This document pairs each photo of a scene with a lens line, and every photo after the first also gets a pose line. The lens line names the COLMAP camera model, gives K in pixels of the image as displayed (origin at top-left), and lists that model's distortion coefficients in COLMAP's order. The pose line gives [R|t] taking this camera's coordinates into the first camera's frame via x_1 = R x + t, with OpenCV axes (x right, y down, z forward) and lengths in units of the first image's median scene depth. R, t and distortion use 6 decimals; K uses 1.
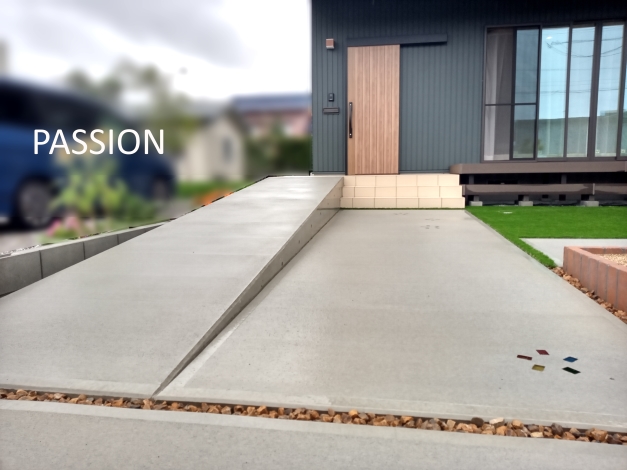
lens RADIAL K [[474.4, 0, 324.0], [0, 474.4, 231.8], [0, 0, 1]] dist [-0.001465, 0.003899]
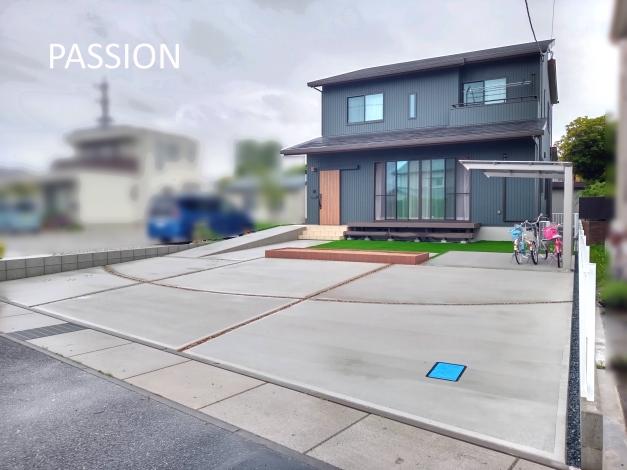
lens RADIAL K [[462.2, 0, 313.5], [0, 462.2, 235.0], [0, 0, 1]] dist [-0.000261, -0.000903]
pose [[0.943880, 0.029561, -0.328964, 0.879467], [-0.050983, 0.997090, -0.056685, 0.064778], [0.326331, 0.070275, 0.942640, -1.278818]]
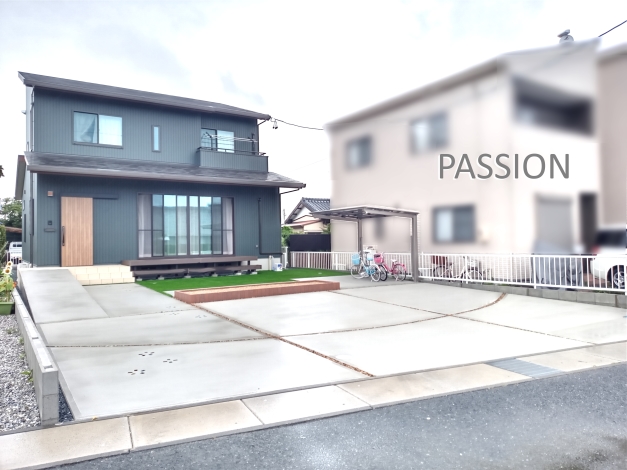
lens RADIAL K [[454.8, 0, 313.5], [0, 454.8, 235.0], [0, 0, 1]] dist [-0.003124, -0.002308]
pose [[0.738553, 0.015054, 0.674028, -0.459011], [0.087096, 0.989243, -0.117527, 0.049148], [-0.668547, 0.145505, 0.729297, -1.000917]]
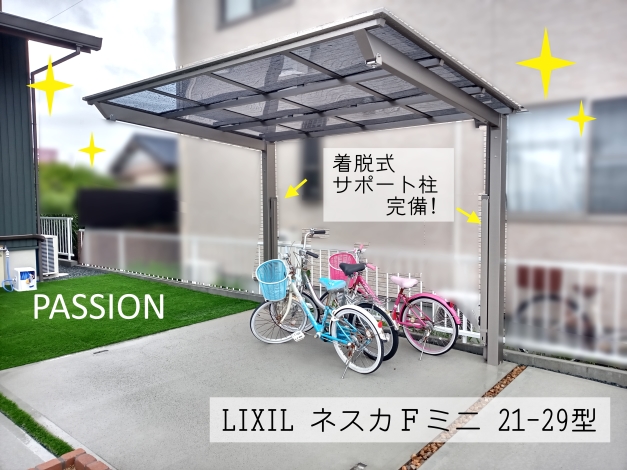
lens RADIAL K [[471.6, 0, 326.3], [0, 471.6, 234.9], [0, 0, 1]] dist [0.006562, 0.002645]
pose [[0.486717, -0.037644, 0.872748, 0.564187], [0.098851, 0.995027, -0.012209, -0.100291], [-0.867949, 0.092215, 0.488018, 0.002102]]
